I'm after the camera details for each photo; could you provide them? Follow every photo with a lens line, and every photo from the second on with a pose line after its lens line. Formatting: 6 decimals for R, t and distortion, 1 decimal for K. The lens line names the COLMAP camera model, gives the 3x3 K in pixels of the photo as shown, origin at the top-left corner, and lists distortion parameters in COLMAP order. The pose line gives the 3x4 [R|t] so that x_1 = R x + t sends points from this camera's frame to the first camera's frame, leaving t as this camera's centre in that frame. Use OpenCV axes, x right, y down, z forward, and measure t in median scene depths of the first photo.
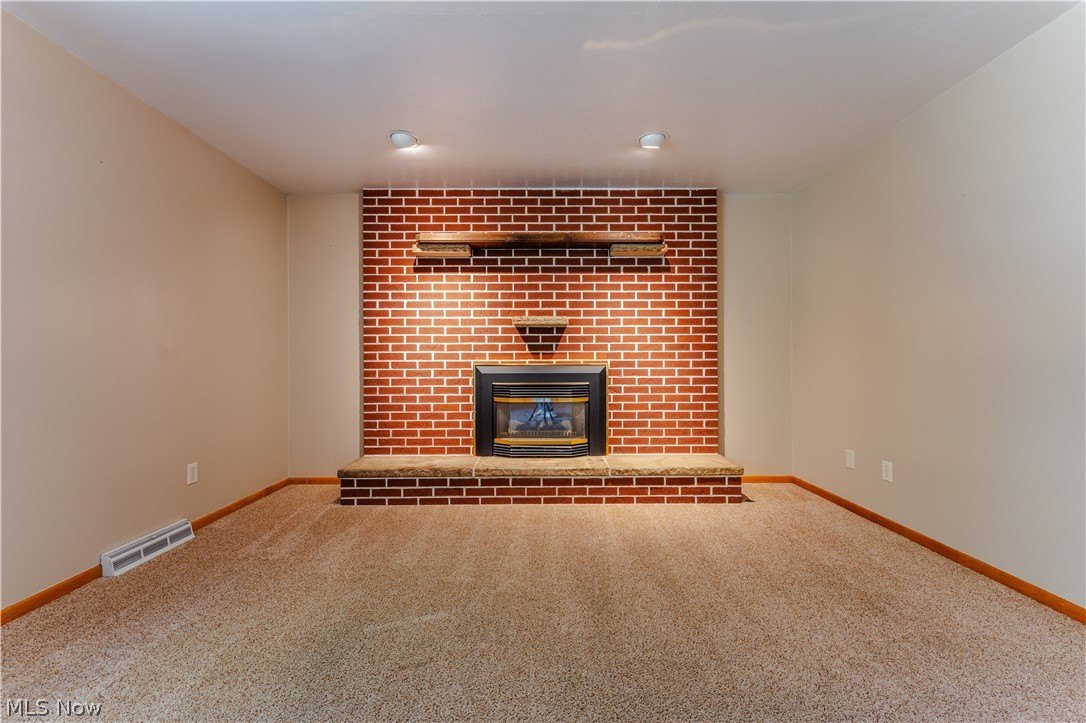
lens RADIAL K [[443.7, 0, 543.0], [0, 443.7, 363.7], [0, 0, 1]] dist [0.001186, 0.001494]
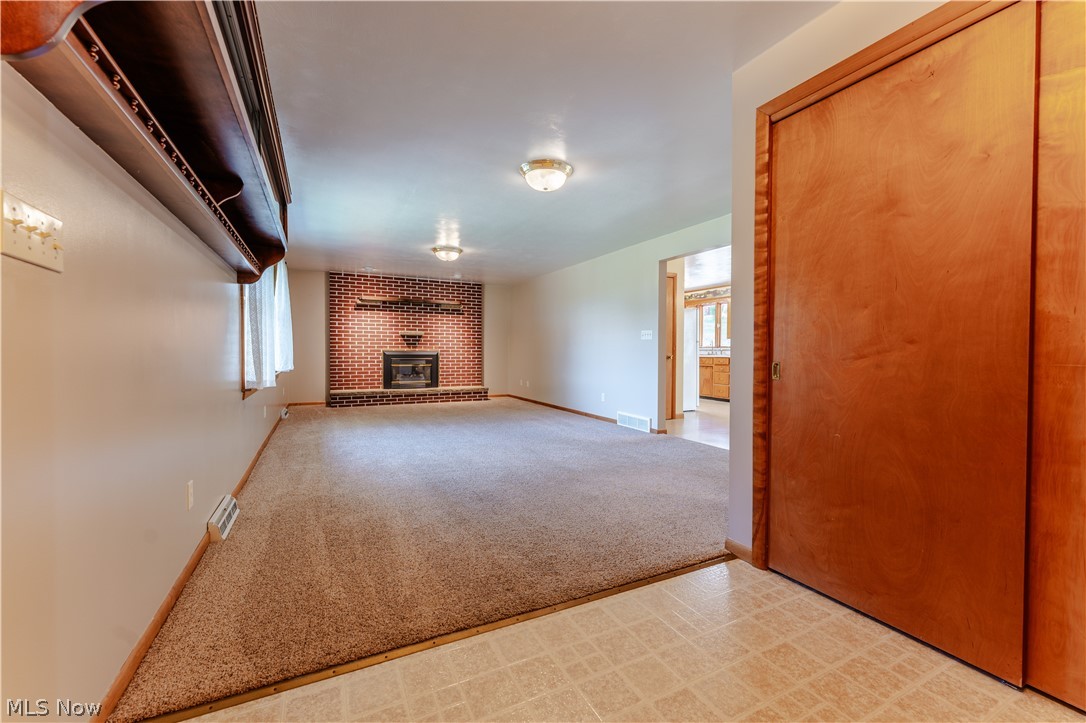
lens RADIAL K [[443.7, 0, 544.3], [0, 443.7, 359.7], [0, 0, 1]] dist [0.001186, 0.001494]
pose [[0.898471, 0.001366, 0.439032, -0.416653], [-0.008806, 0.999850, 0.014910, 0.007170], [-0.438946, -0.017262, 0.898348, -1.495198]]
